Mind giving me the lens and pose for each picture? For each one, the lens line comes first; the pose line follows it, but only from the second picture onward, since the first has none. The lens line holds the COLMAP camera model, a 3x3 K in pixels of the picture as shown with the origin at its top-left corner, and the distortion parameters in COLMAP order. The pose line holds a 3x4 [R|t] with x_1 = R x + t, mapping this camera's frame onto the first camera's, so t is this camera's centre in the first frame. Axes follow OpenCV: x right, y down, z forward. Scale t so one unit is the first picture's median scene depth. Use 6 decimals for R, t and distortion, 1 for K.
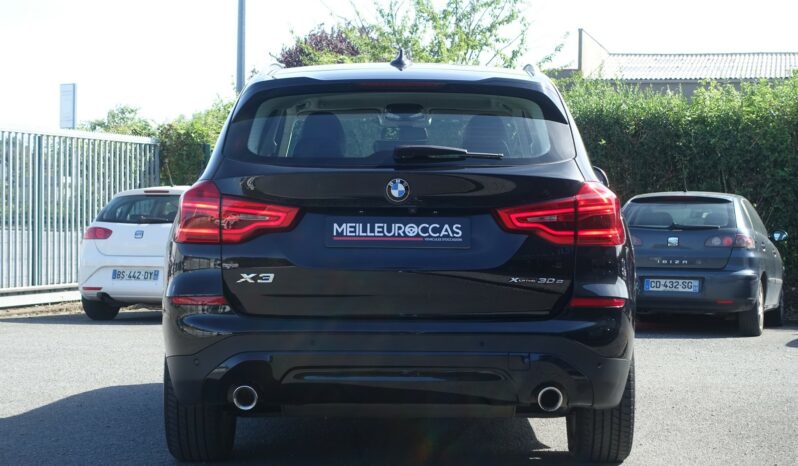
lens RADIAL K [[1783.4, 0, 399.0], [0, 1783.4, 233.0], [0, 0, 1]] dist [-0.028056, -0.288922]
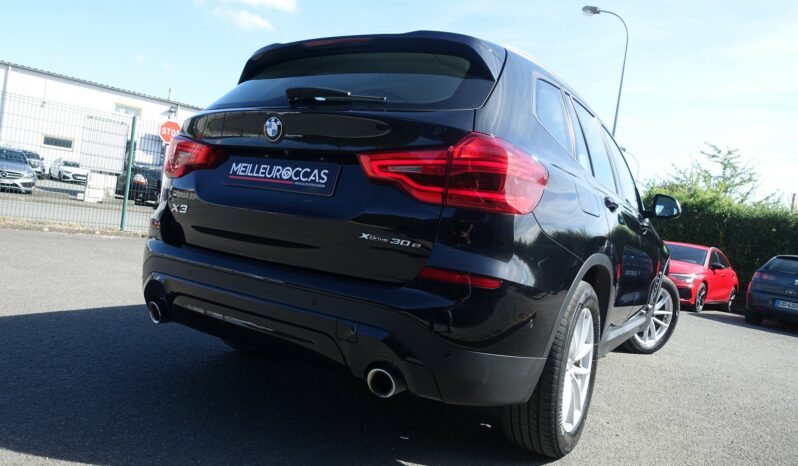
lens RADIAL K [[562.0, 0, 399.0], [0, 562.0, 233.0], [0, 0, 1]] dist [-0.013362, -0.001860]
pose [[0.855683, 0.113900, -0.504811, 0.215830], [-0.131608, 0.991302, 0.000584, 0.022334], [0.500486, 0.065938, 0.863230, 0.769739]]
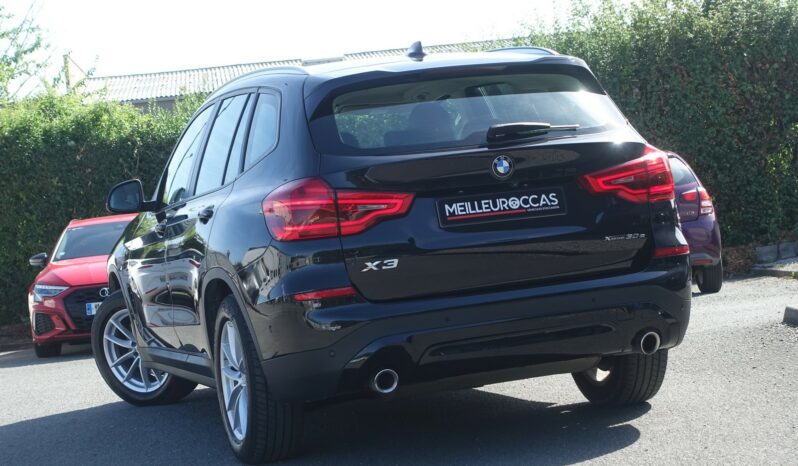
lens RADIAL K [[1783.4, 0, 399.0], [0, 1783.4, 233.0], [0, 0, 1]] dist [-0.028056, -0.288922]
pose [[0.935148, -0.110553, 0.336565, -0.417295], [0.115483, 0.993295, 0.005402, 0.002410], [-0.334905, 0.033816, 0.941645, 0.021272]]
